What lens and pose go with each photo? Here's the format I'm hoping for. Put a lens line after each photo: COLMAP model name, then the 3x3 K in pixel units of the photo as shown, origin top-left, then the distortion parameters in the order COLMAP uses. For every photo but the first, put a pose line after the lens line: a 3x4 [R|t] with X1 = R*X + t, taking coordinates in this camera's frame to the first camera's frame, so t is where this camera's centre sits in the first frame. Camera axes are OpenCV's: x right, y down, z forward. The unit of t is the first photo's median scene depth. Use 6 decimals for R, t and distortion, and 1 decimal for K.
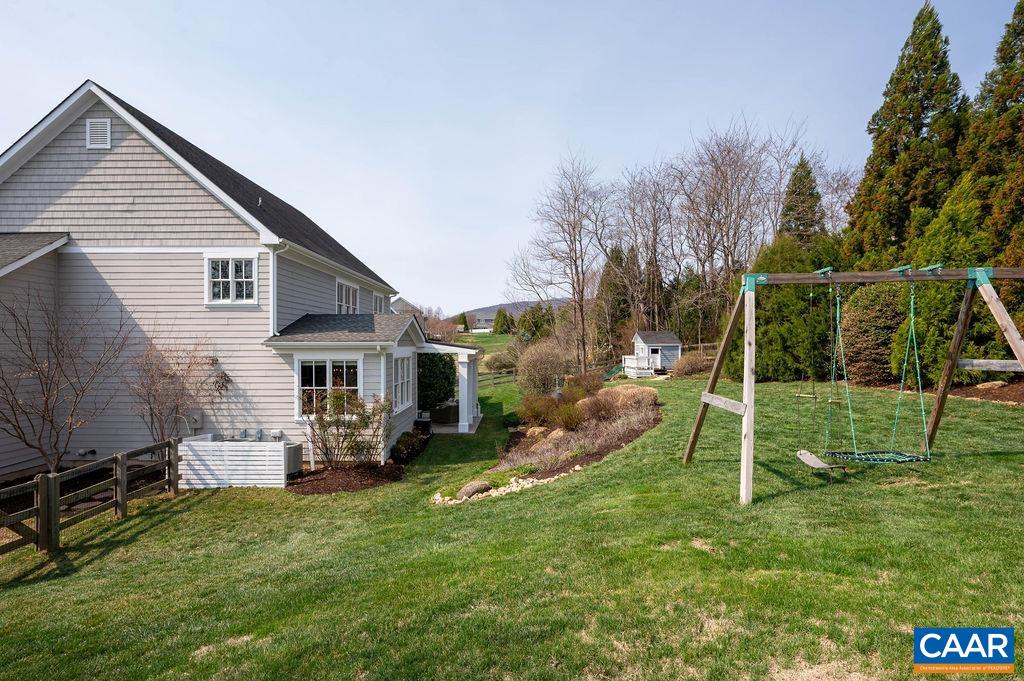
lens RADIAL K [[499.9, 0, 509.0], [0, 499.9, 347.7], [0, 0, 1]] dist [0.001590, 0.000222]
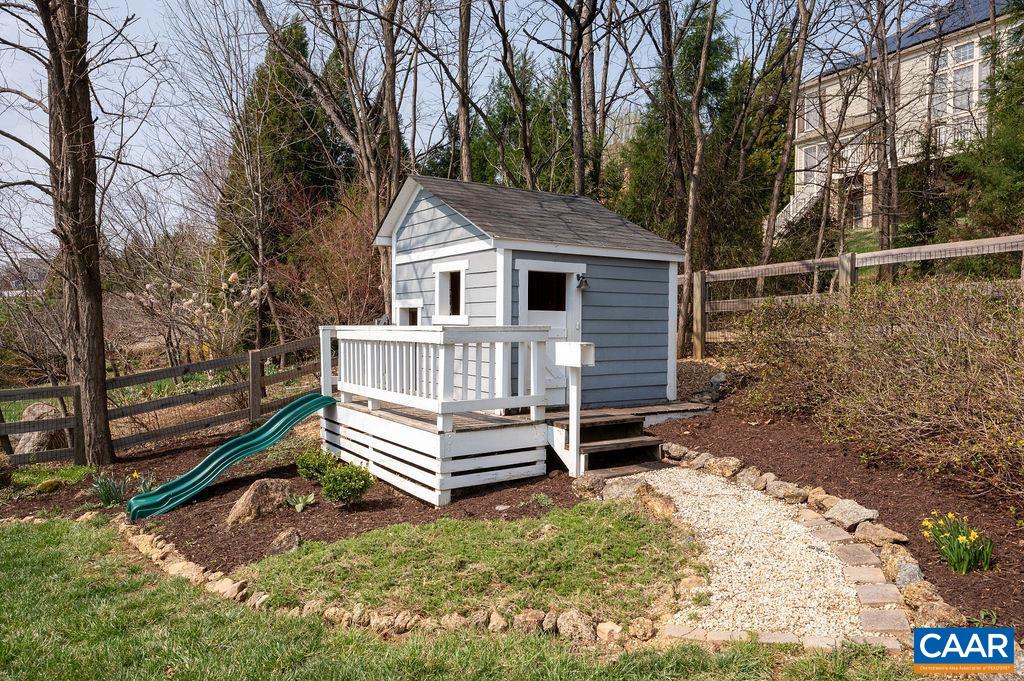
lens RADIAL K [[807.3, 0, 512.0], [0, 807.3, 340.5], [0, 0, 1]] dist [-0.000967, -0.000115]
pose [[0.885468, -0.003501, 0.464687, 0.388522], [-0.005063, 0.999840, 0.017180, 0.039020], [-0.464673, -0.017565, 0.885308, 1.791415]]
